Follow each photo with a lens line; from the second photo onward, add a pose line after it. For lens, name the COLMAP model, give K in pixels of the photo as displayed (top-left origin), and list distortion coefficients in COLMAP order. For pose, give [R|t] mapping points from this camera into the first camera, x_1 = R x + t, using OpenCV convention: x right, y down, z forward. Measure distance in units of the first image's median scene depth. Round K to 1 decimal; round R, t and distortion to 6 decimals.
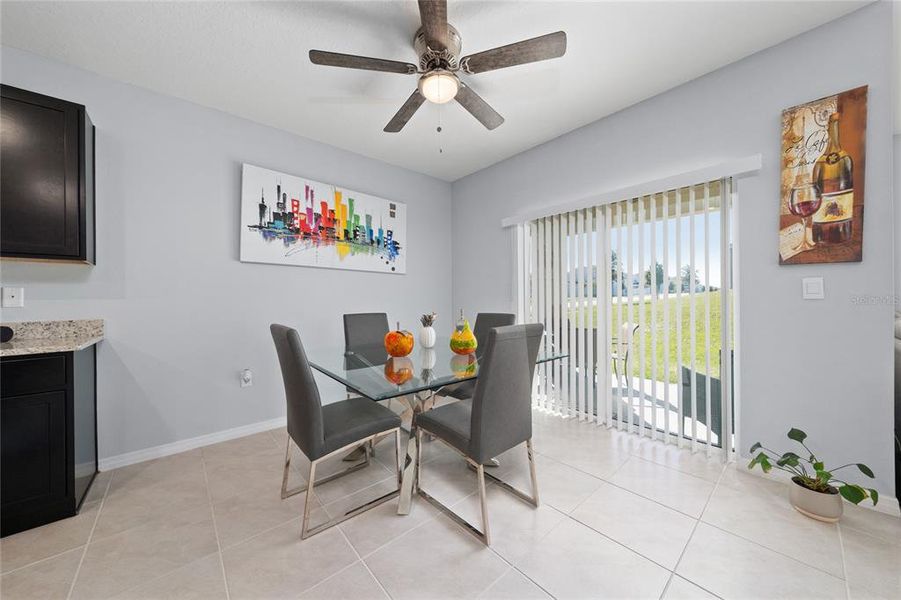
lens RADIAL K [[316.0, 0, 453.4], [0, 316.0, 299.0], [0, 0, 1]] dist [-0.001492, -0.000087]
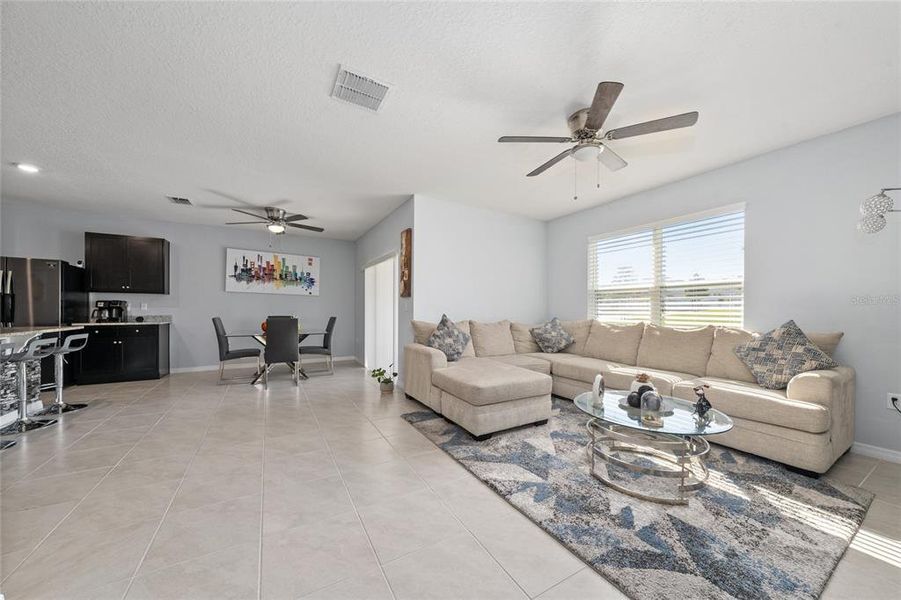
lens RADIAL K [[316.0, 0, 456.1], [0, 316.0, 311.5], [0, 0, 1]] dist [-0.001492, -0.000087]
pose [[0.983347, 0.013821, -0.181211, 1.308194], [-0.013299, 0.999903, 0.004096, -0.007520], [0.181250, -0.001618, 0.983436, -0.891792]]
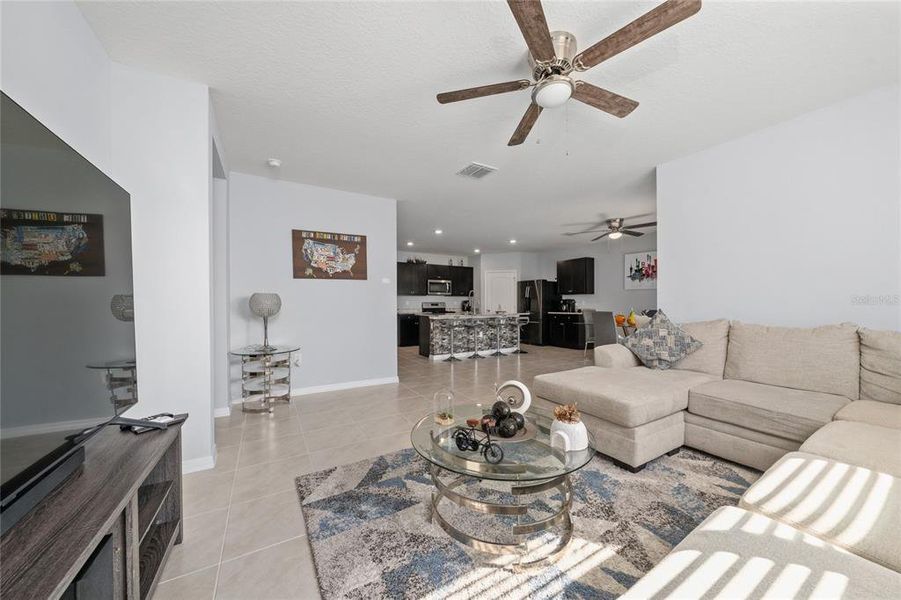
lens RADIAL K [[316.0, 0, 454.2], [0, 316.0, 300.9], [0, 0, 1]] dist [-0.001492, -0.000087]
pose [[-0.171942, -0.002736, -0.985103, 2.240688], [0.001573, 0.999994, -0.003052, -0.014449], [0.985106, -0.002074, -0.171937, -0.009667]]
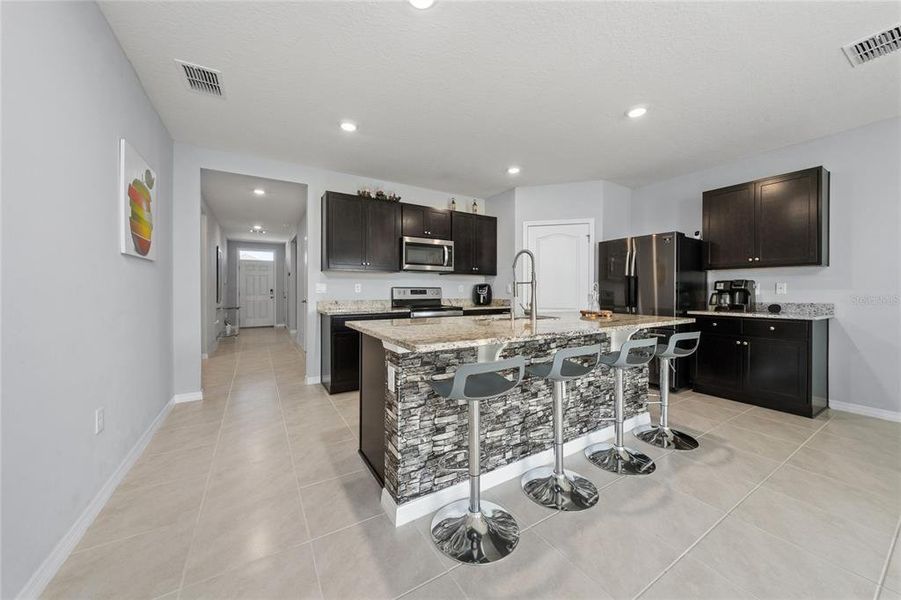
lens RADIAL K [[316.0, 0, 444.7], [0, 316.0, 293.6], [0, 0, 1]] dist [-0.001492, -0.000087]
pose [[-0.179687, 0.013583, -0.983630, 0.486091], [-0.001481, 0.999900, 0.014078, 0.001036], [0.983723, 0.003986, -0.179648, -0.382378]]
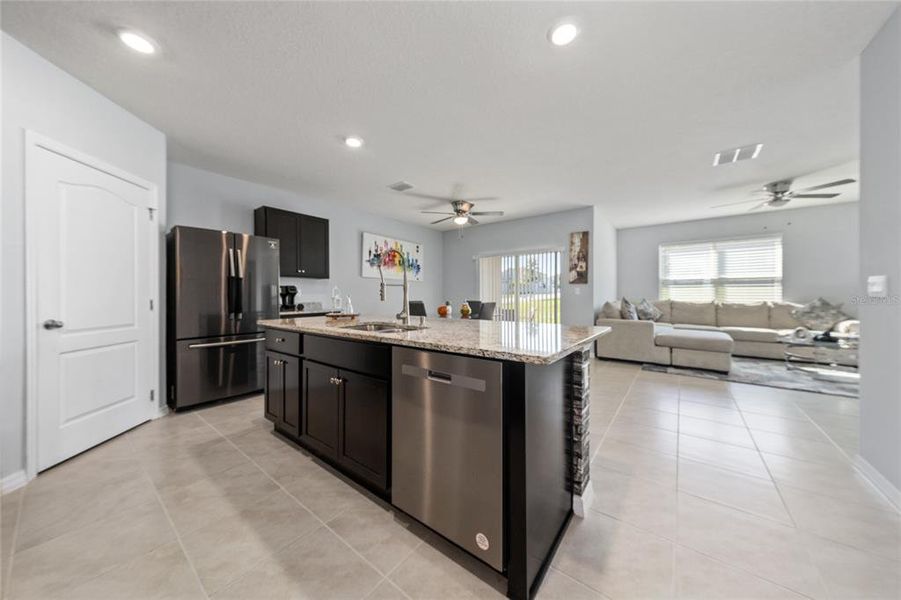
lens RADIAL K [[293.8, 0, 452.8], [0, 293.8, 295.5], [0, 0, 1]] dist [0.002067, 0.000031]
pose [[0.981938, 0.003810, 0.189164, -0.421587], [-0.003794, 0.999993, -0.000445, 0.009863], [-0.189164, -0.000281, 0.981945, -1.090575]]
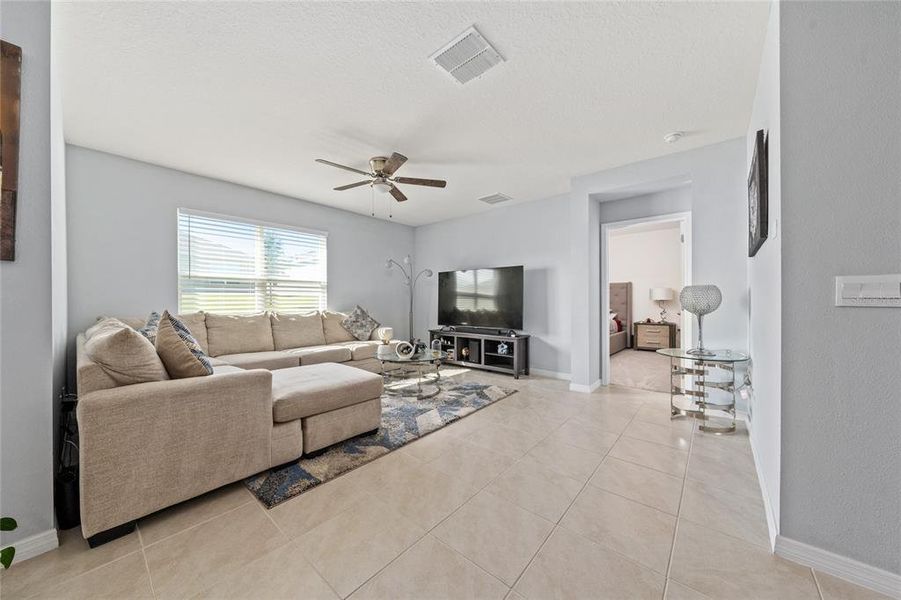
lens RADIAL K [[316.0, 0, 446.2], [0, 316.0, 301.1], [0, 0, 1]] dist [-0.001492, -0.000087]
pose [[-0.135971, 0.005284, 0.990699, 0.207868], [0.010452, 0.999938, -0.003898, 0.000246], [-0.990658, 0.009825, -0.136018, 0.005147]]
